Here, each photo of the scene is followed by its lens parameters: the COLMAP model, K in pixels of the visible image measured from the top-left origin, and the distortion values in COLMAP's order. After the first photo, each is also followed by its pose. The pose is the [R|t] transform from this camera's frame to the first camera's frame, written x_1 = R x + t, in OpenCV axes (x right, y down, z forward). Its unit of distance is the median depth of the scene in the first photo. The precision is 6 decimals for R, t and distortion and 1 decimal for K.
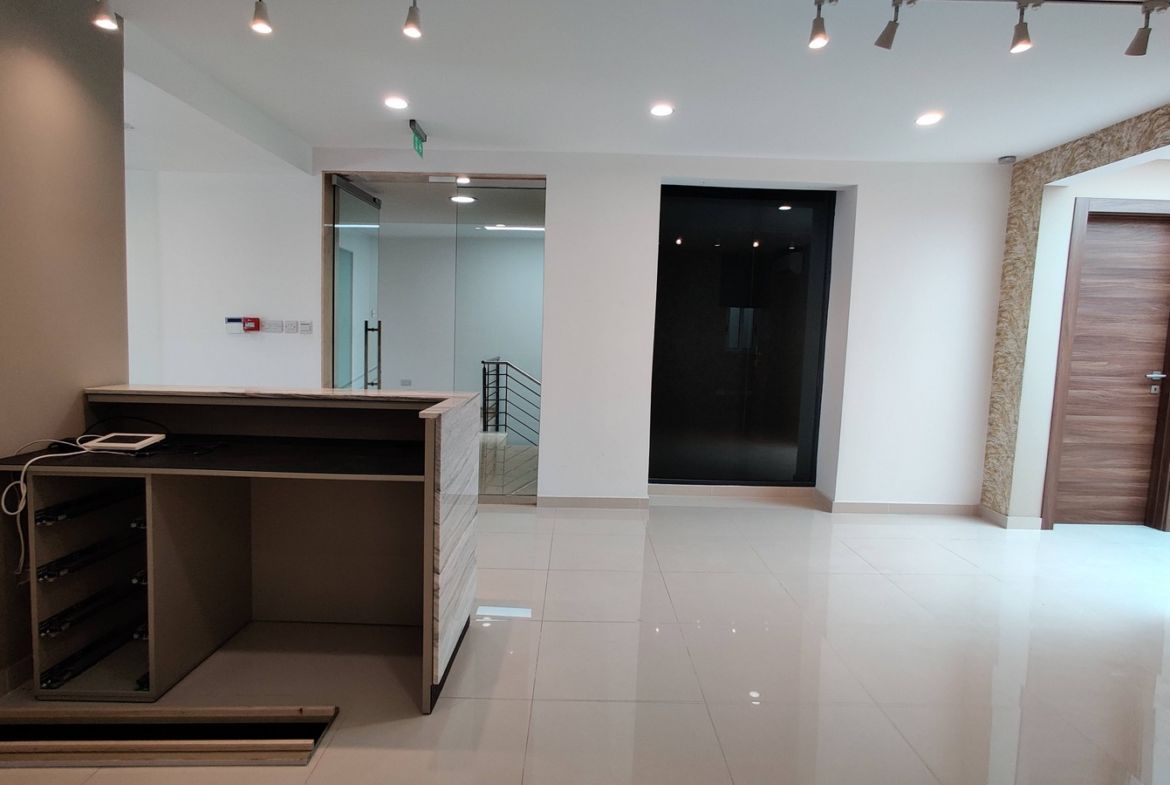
lens RADIAL K [[640.8, 0, 578.9], [0, 640.8, 389.2], [0, 0, 1]] dist [0.000825, 0.001759]
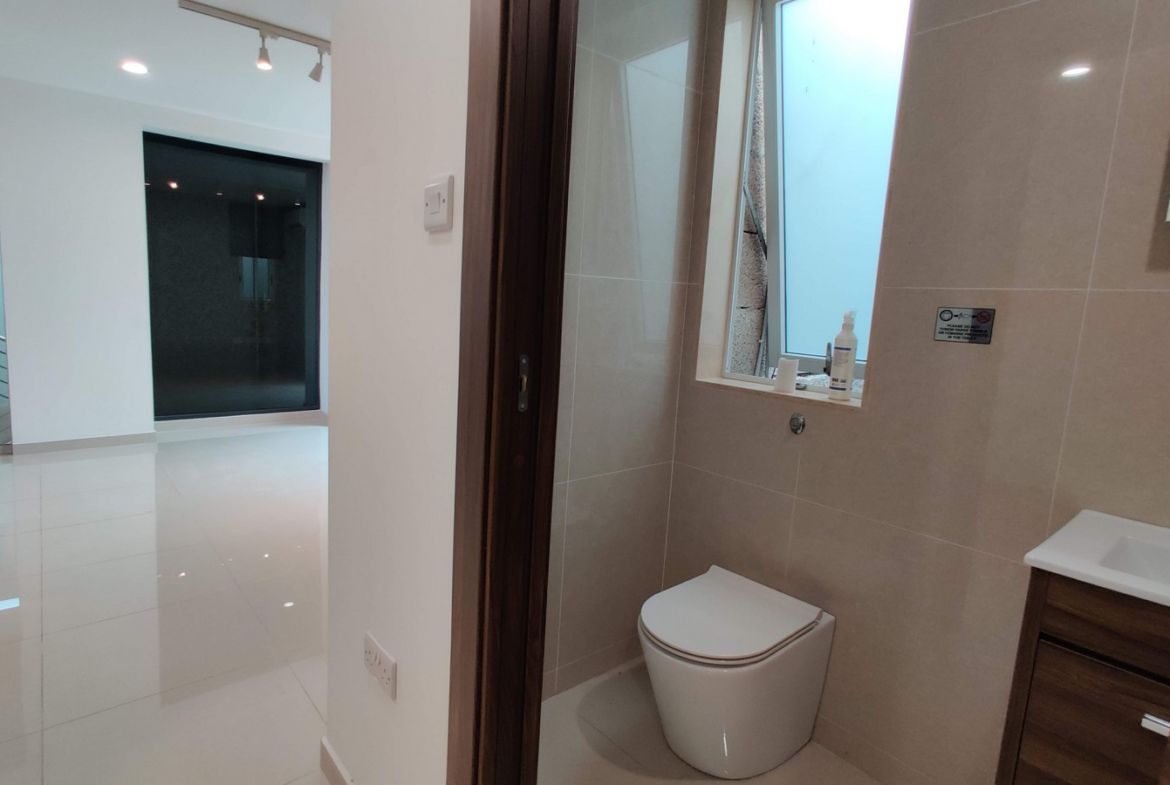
lens RADIAL K [[621.0, 0, 585.0], [0, 621.0, 392.5], [0, 0, 1]] dist [0.001019, 0.000557]
pose [[0.757696, -0.077452, 0.647995, -0.013450], [0.026334, 0.995752, 0.088225, 0.030159], [-0.652076, -0.049783, 0.756518, -0.232071]]
